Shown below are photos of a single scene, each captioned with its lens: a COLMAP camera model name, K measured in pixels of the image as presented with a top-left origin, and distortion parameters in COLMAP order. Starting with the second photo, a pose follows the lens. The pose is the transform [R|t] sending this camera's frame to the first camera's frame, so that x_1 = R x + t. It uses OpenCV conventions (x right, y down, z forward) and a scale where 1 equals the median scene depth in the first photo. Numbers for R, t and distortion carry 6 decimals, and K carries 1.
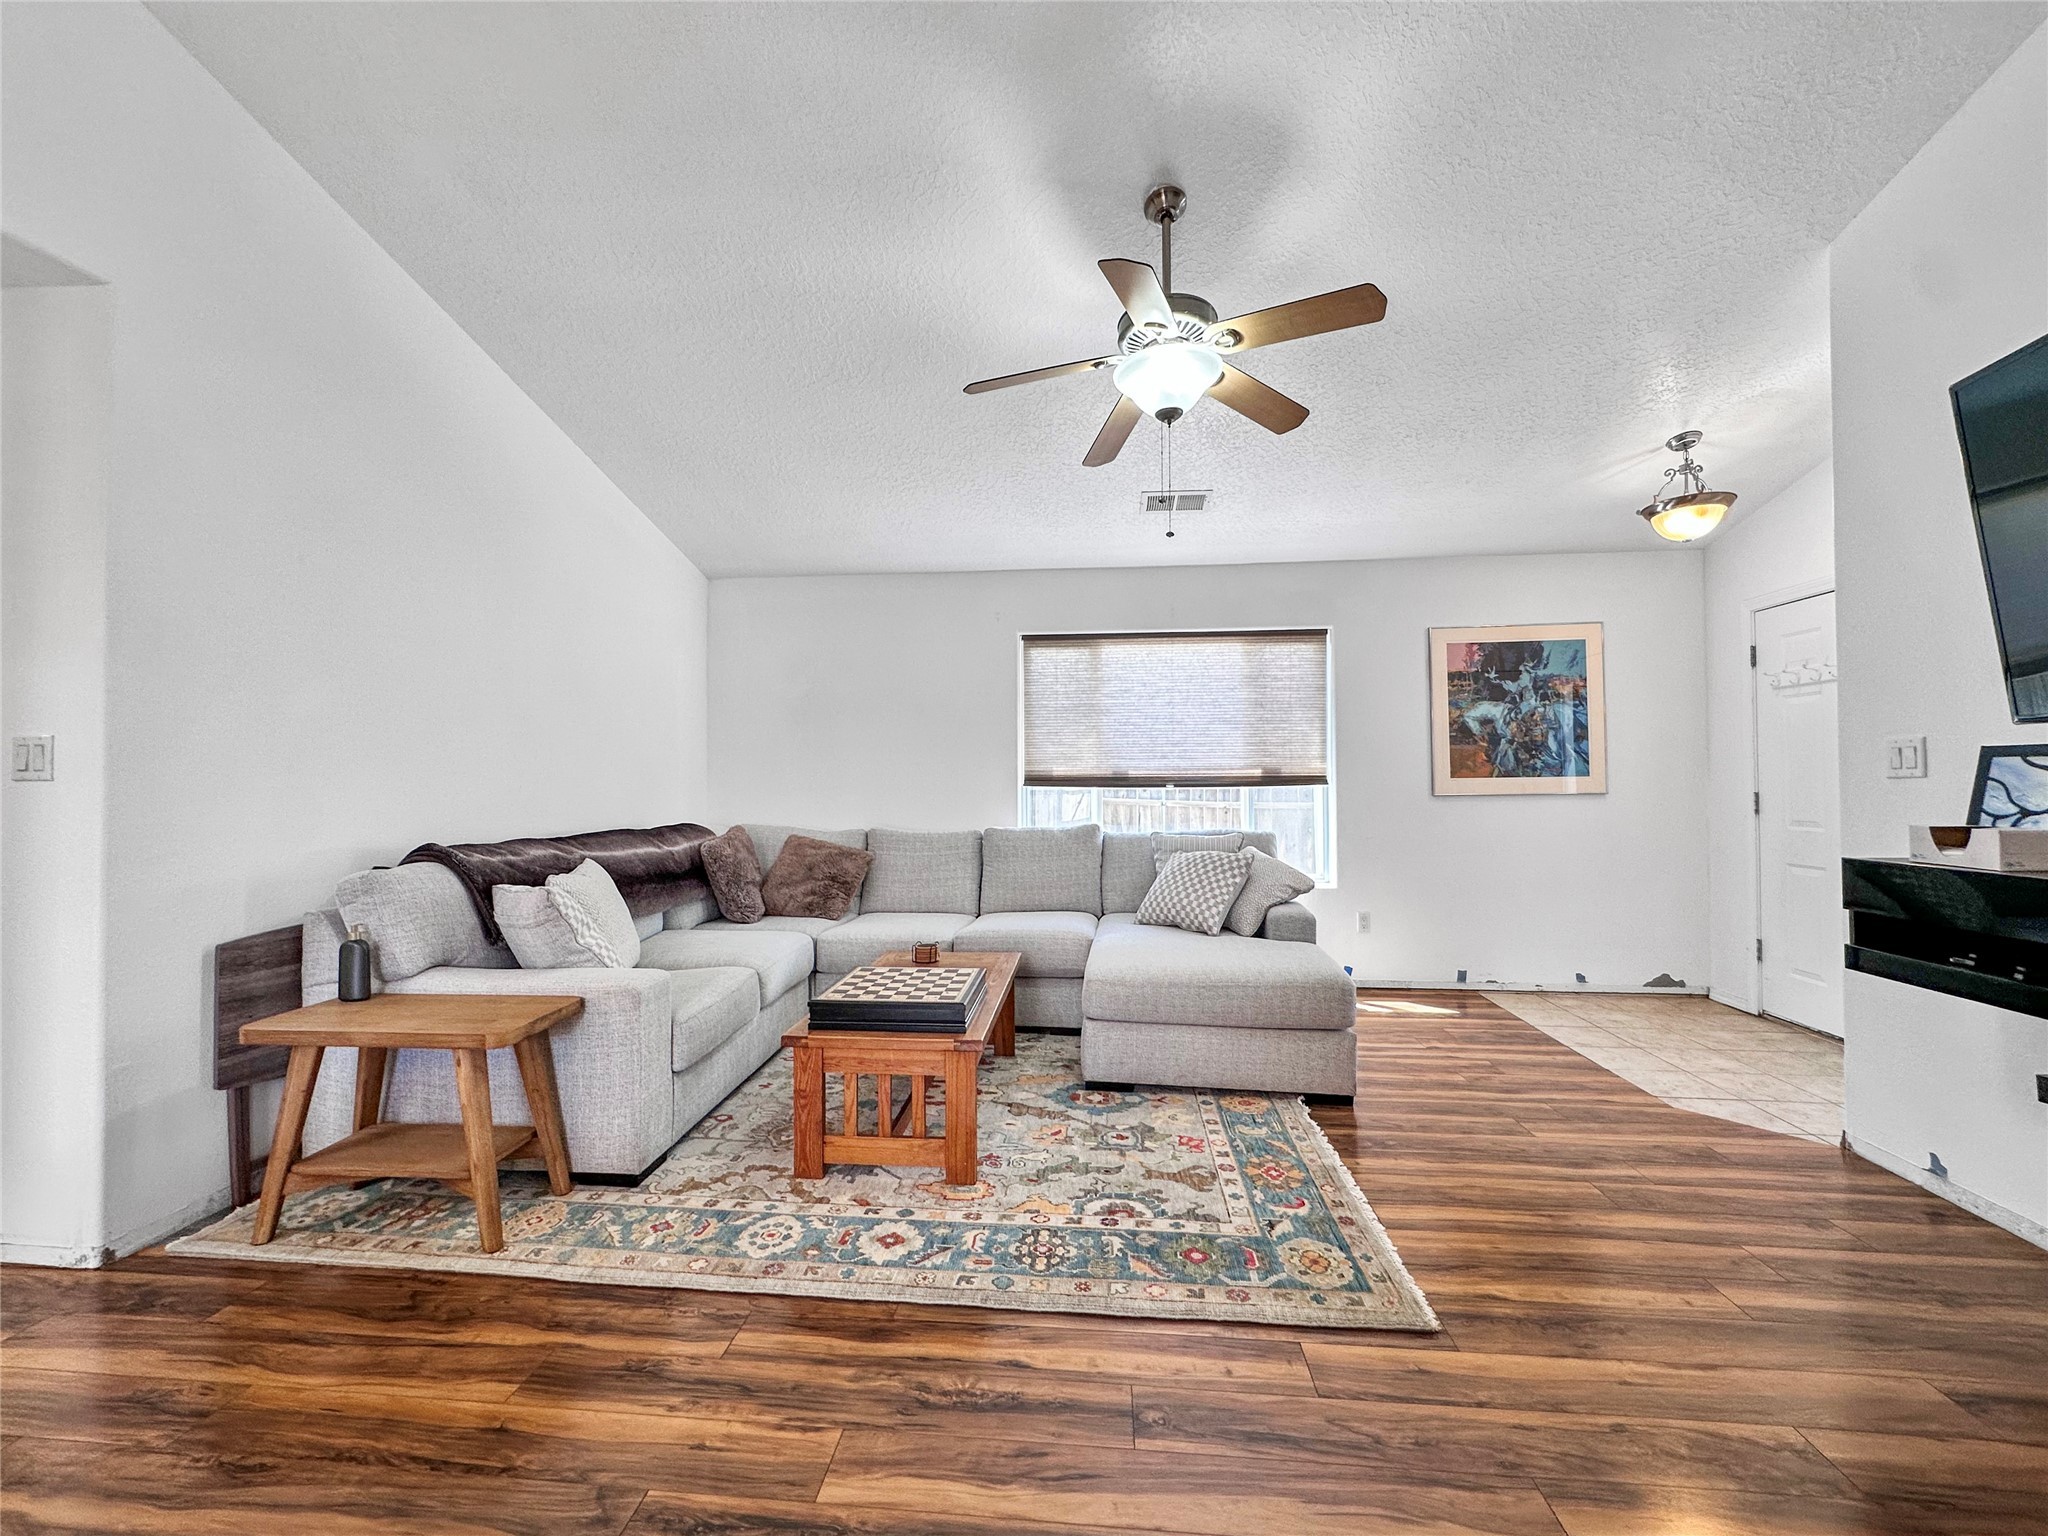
lens RADIAL K [[831.2, 0, 1025.2], [0, 831.2, 766.8], [0, 0, 1]] dist [-0.001378, -0.000141]
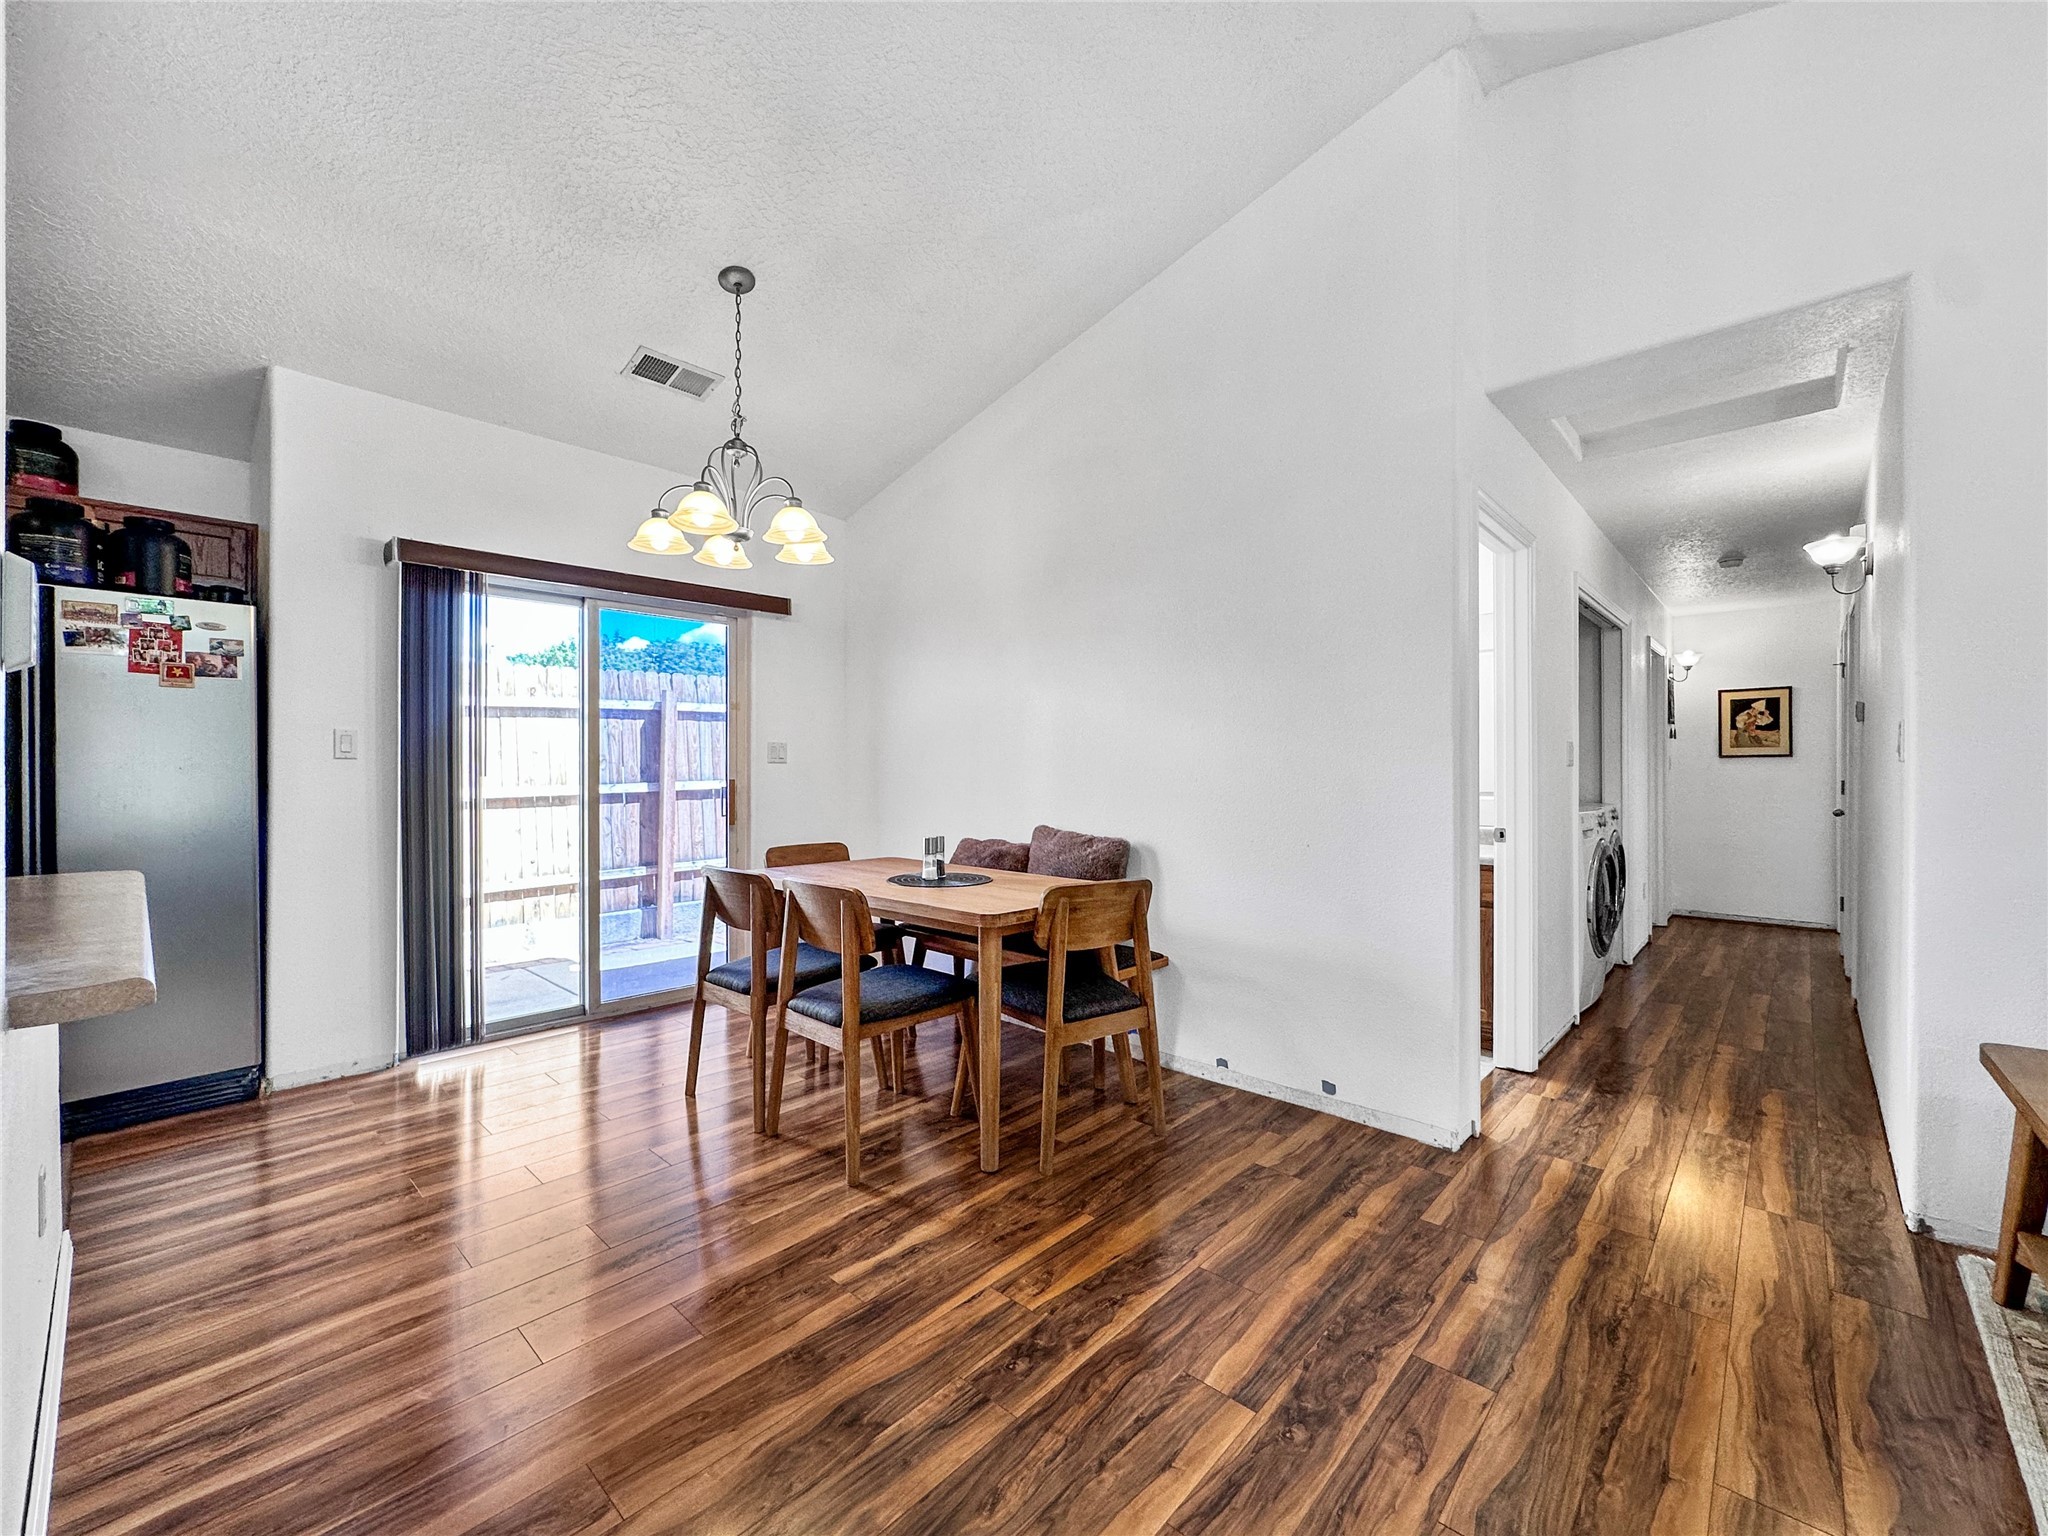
lens RADIAL K [[834.1, 0, 1029.4], [0, 834.1, 770.9], [0, 0, 1]] dist [-0.002038, -0.000130]
pose [[-0.604654, 0.001090, -0.796487, 0.297555], [0.013211, 0.999875, -0.008661, 0.016962], [0.796378, -0.015760, -0.604593, 0.591437]]
